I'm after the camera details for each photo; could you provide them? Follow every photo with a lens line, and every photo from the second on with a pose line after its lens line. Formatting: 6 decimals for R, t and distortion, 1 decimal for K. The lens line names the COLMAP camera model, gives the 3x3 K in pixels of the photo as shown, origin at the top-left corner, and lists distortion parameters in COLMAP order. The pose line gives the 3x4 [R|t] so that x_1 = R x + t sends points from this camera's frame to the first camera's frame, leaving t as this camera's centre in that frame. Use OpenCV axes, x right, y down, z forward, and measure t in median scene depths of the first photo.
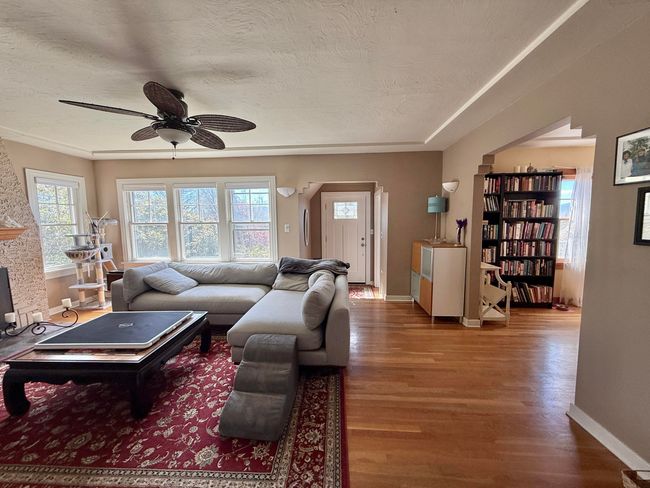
lens RADIAL K [[258.7, 0, 323.0], [0, 258.7, 242.3], [0, 0, 1]] dist [0.002425, 0.000133]
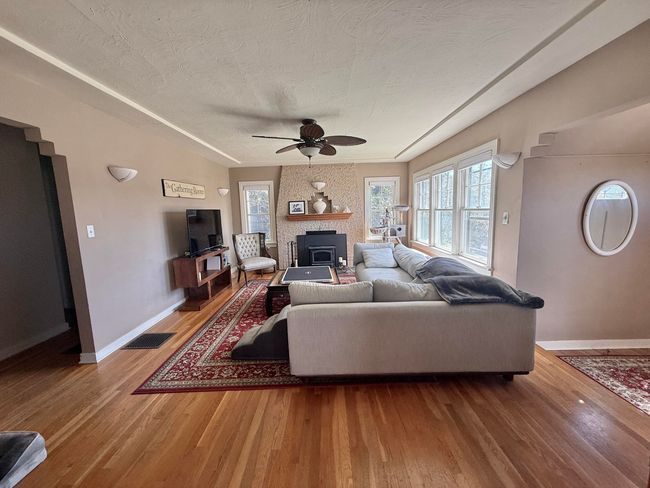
lens RADIAL K [[258.7, 0, 327.2], [0, 258.7, 244.9], [0, 0, 1]] dist [0.002425, 0.000133]
pose [[0.072325, 0.138253, -0.987753, 0.540322], [-0.059422, 0.989184, 0.134102, -0.056315], [0.995609, 0.048996, 0.079758, 0.597409]]
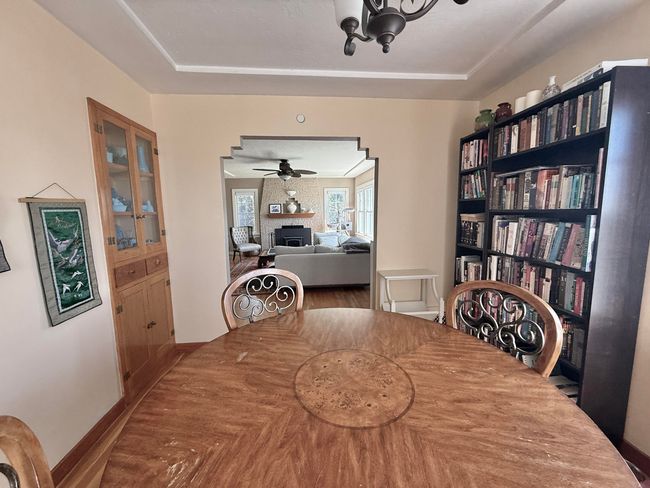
lens RADIAL K [[258.7, 0, 324.6], [0, 258.7, 241.9], [0, 0, 1]] dist [0.002425, 0.000133]
pose [[0.160212, 0.126935, -0.978887, 1.177322], [-0.074679, 0.990414, 0.116207, -0.066279], [0.984254, 0.054484, 0.168156, 0.586507]]
